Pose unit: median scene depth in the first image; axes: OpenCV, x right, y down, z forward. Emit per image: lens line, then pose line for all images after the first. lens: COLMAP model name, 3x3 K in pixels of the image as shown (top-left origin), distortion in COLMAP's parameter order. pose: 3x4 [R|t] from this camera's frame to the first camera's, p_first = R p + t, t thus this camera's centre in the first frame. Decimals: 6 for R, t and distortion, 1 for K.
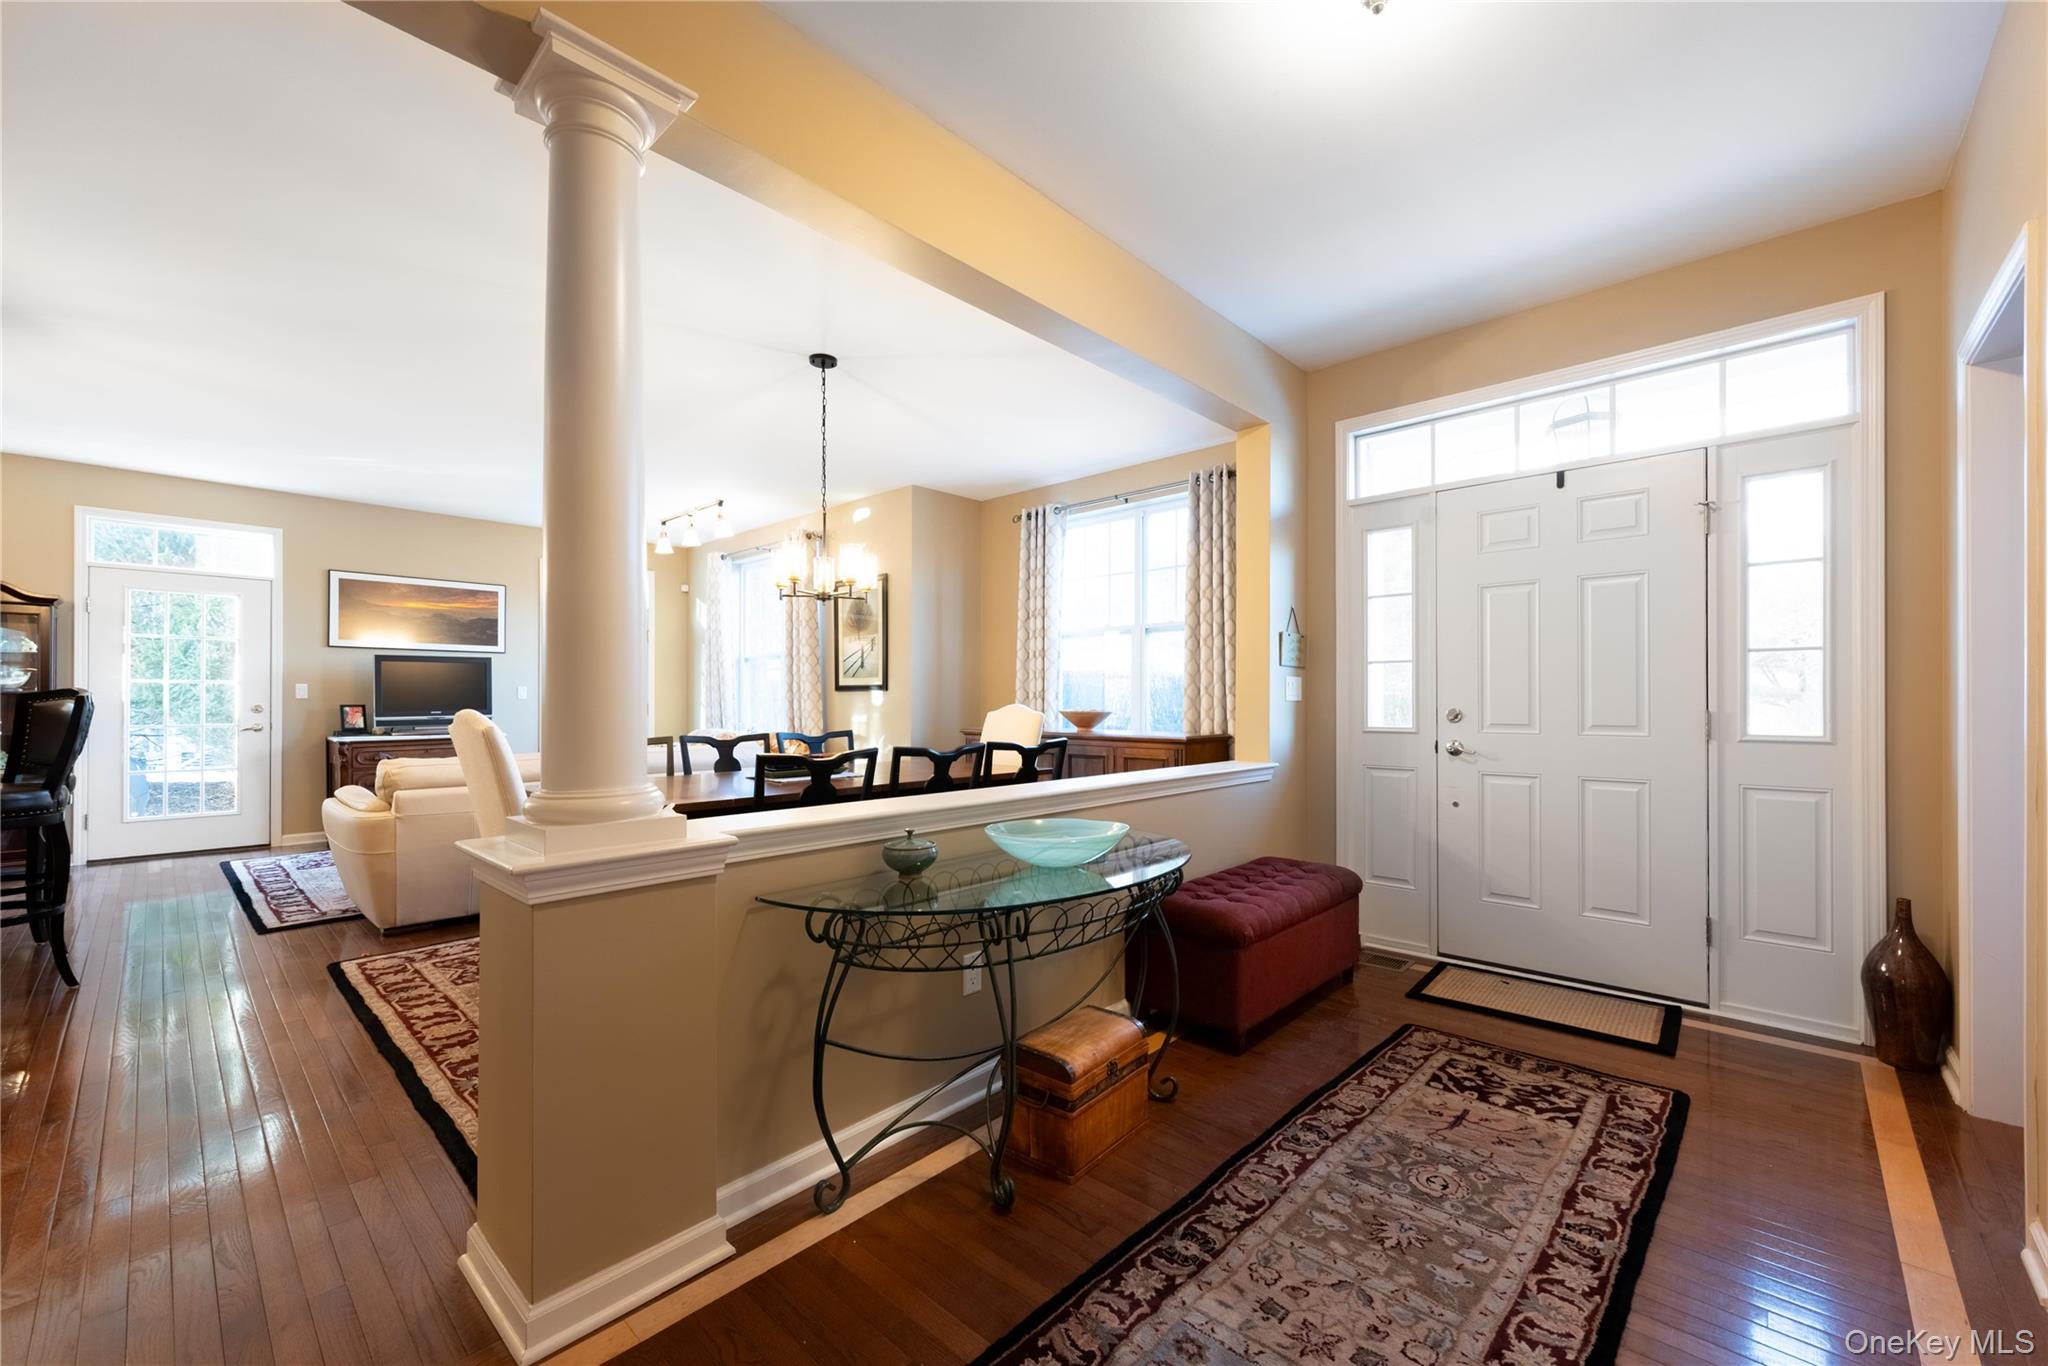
lens RADIAL K [[821.6, 0, 1059.6], [0, 821.6, 699.6], [0, 0, 1]] dist [-0.008206, 0.002235]
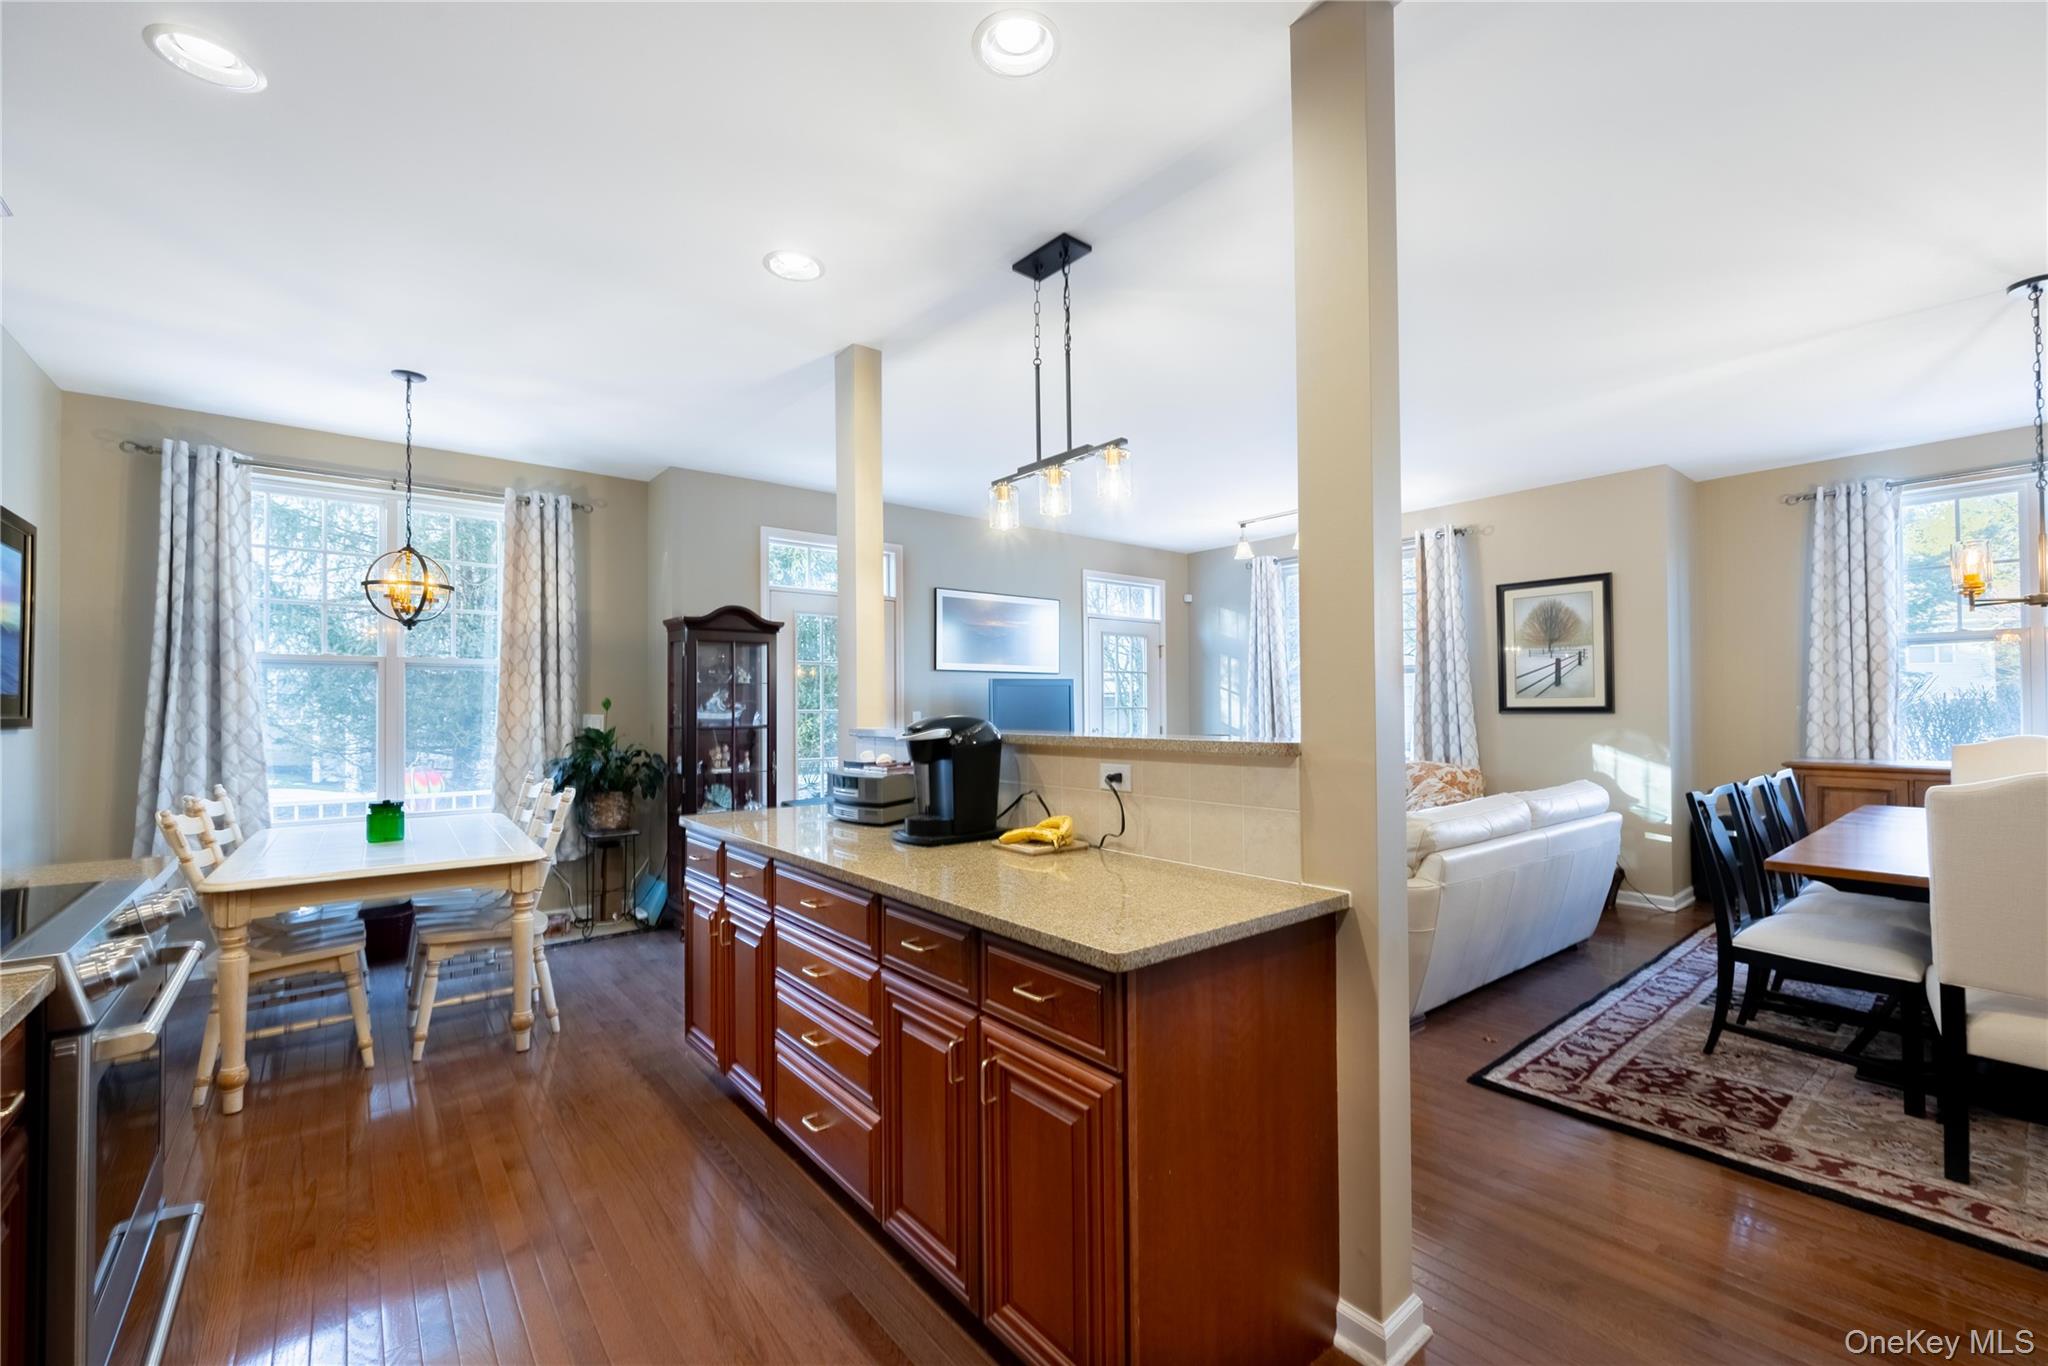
lens RADIAL K [[851.3, 0, 1026.9], [0, 851.3, 699.4], [0, 0, 1]] dist [-0.009900, 0.001443]
pose [[0.988807, -0.010940, -0.148796, -0.688141], [0.009019, 0.999867, -0.013577, -0.019545], [0.148925, 0.012083, 0.988775, 0.074211]]
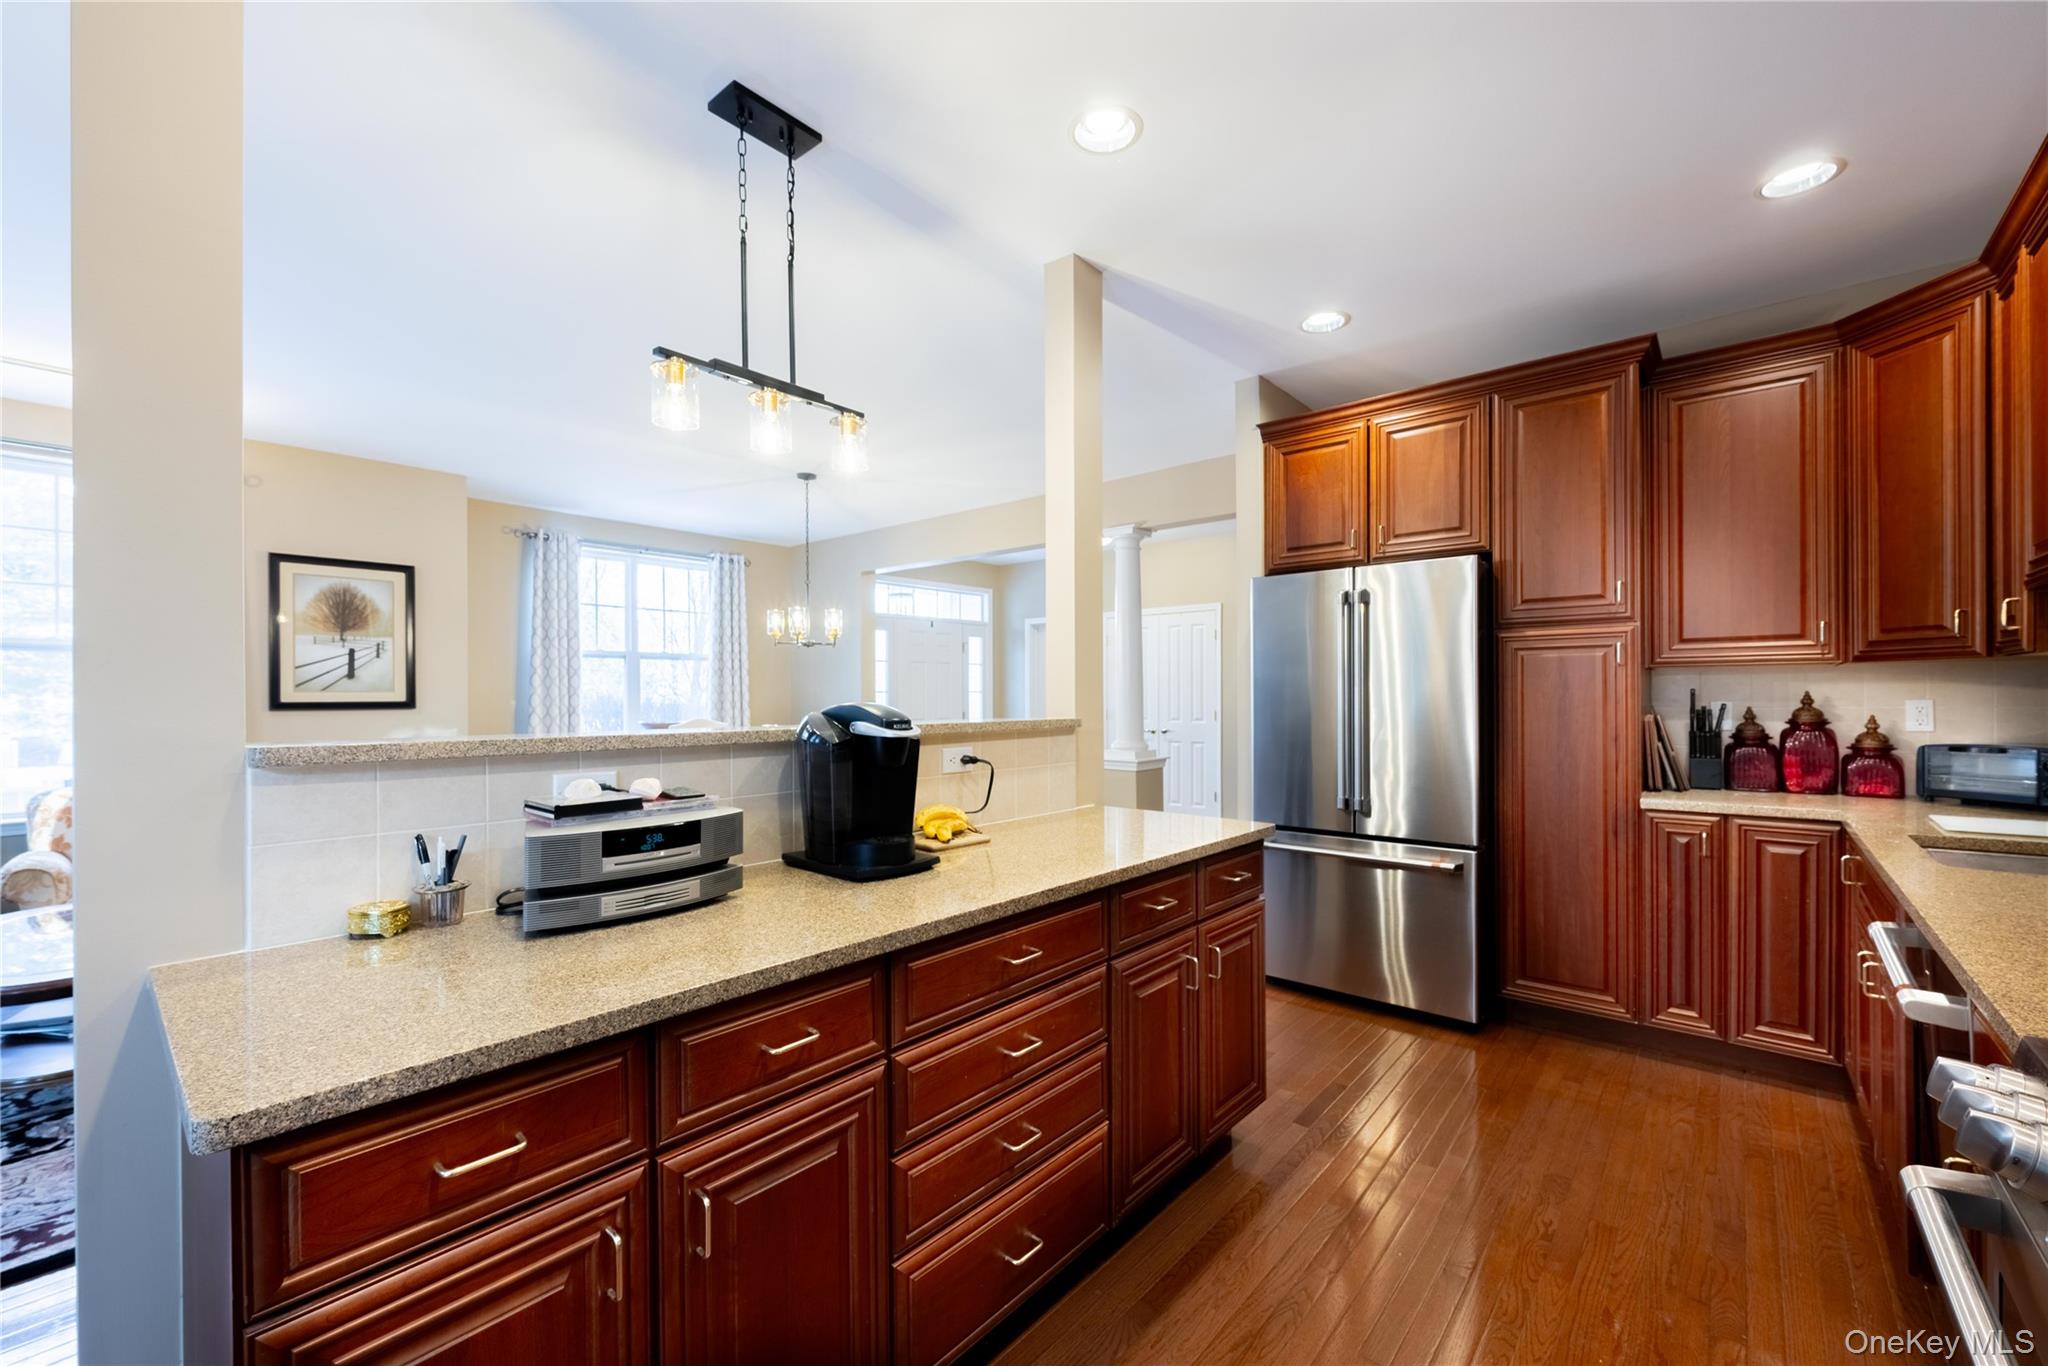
lens RADIAL K [[821.6, 0, 1017.7], [0, 821.6, 703.7], [0, 0, 1]] dist [-0.008206, 0.002235]
pose [[-0.026623, -0.009272, 0.999603, -1.086700], [0.006160, 0.999936, 0.009439, -0.019830], [-0.999627, 0.006409, -0.026564, 0.425667]]
